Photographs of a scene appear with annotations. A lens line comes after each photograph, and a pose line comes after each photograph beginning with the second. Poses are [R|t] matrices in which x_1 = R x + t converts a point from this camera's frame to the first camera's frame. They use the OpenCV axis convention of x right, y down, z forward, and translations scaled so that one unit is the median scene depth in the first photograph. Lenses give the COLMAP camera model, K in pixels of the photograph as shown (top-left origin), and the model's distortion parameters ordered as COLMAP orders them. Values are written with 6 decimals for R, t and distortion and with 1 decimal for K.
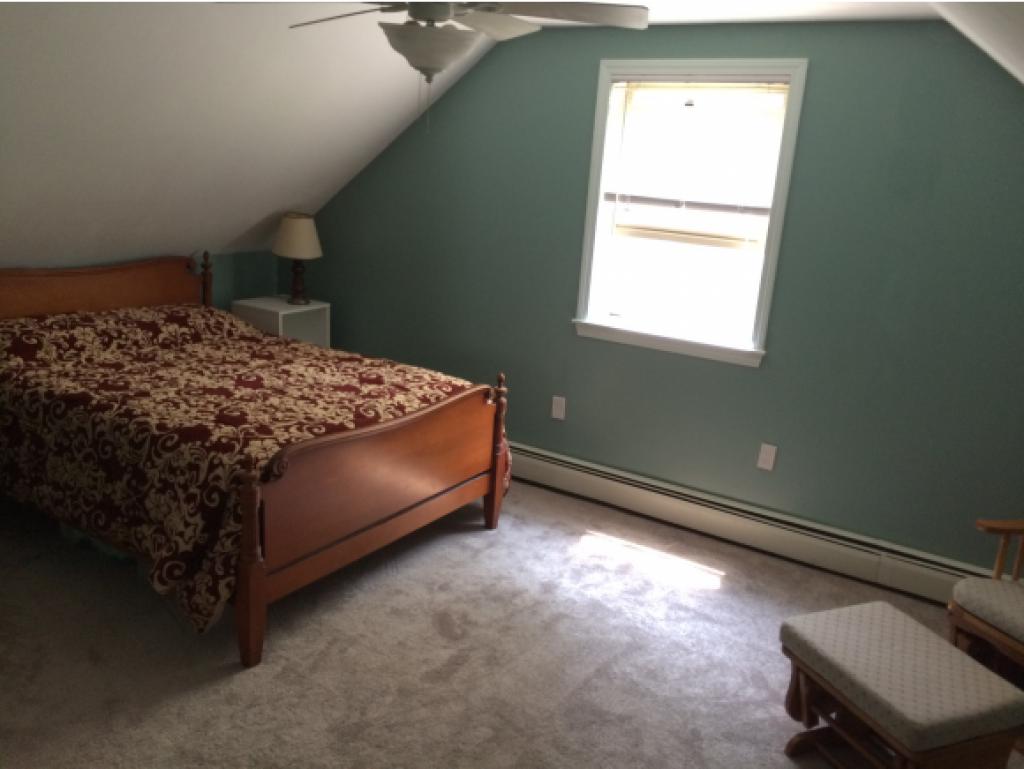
lens RADIAL K [[889.5, 0, 520.1], [0, 889.5, 387.6], [0, 0, 1]] dist [0.083047, -0.115825]
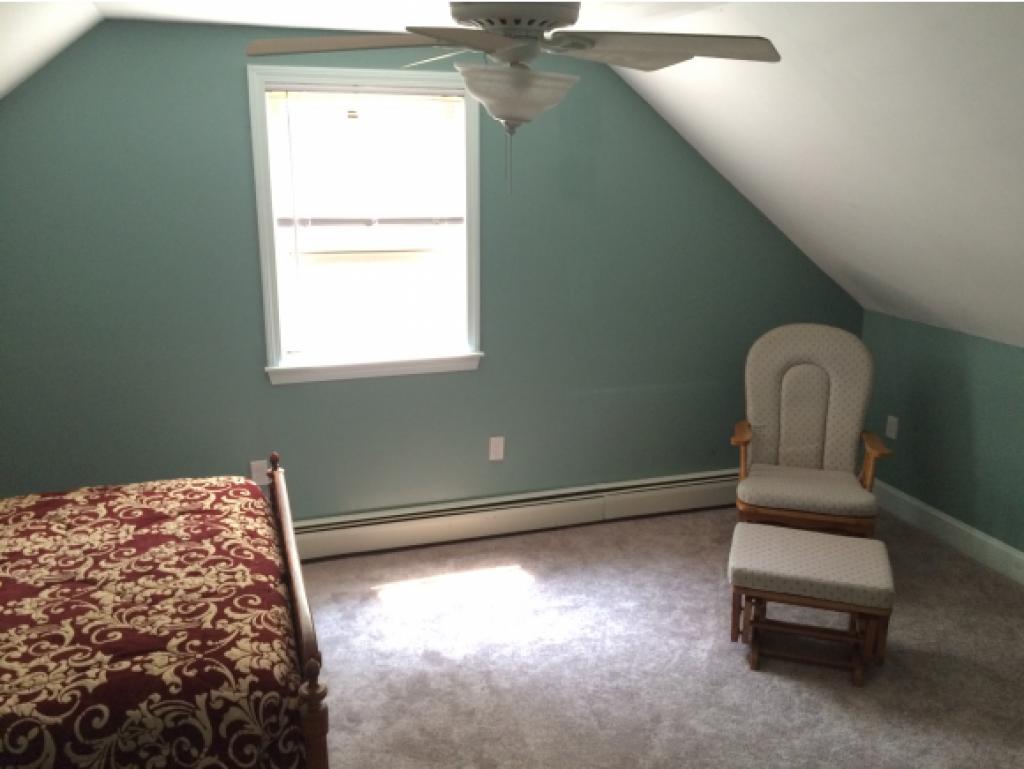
lens RADIAL K [[889.5, 0, 520.1], [0, 889.5, 387.6], [0, 0, 1]] dist [0.083047, -0.115825]
pose [[0.622499, -0.262210, 0.737388, -0.500979], [0.231420, 0.961741, 0.146625, -0.150585], [-0.747623, 0.079372, 0.659363, 0.298148]]
